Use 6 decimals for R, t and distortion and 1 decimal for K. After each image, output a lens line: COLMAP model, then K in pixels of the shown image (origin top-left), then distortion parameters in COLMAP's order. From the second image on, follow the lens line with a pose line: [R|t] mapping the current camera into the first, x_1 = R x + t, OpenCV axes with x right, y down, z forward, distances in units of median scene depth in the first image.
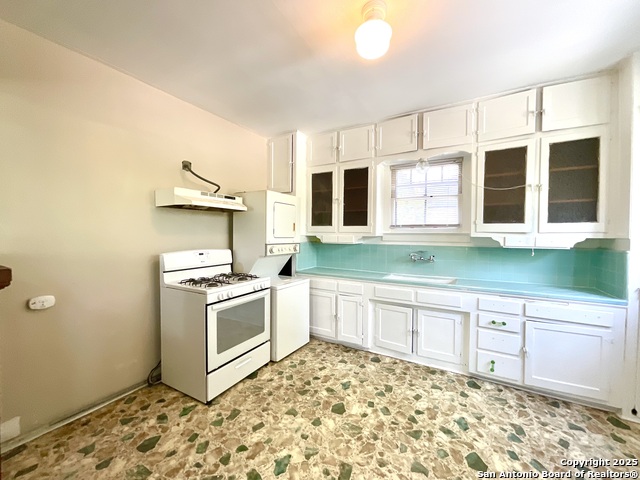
lens RADIAL K [[250.0, 0, 320.0], [0, 250.0, 240.0], [0, 0, 1]] dist [0.000464, 0.000125]
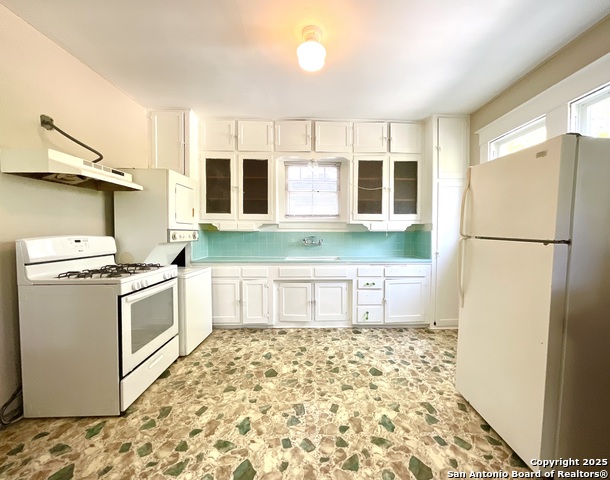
lens RADIAL K [[257.5, 0, 305.0], [0, 257.5, 240.0], [0, 0, 1]] dist [0.000121, 0.000133]
pose [[0.858262, -0.015977, 0.512964, -0.313157], [0.013451, 0.999872, 0.008637, 0.061816], [-0.513036, -0.000513, 0.858367, -0.050514]]
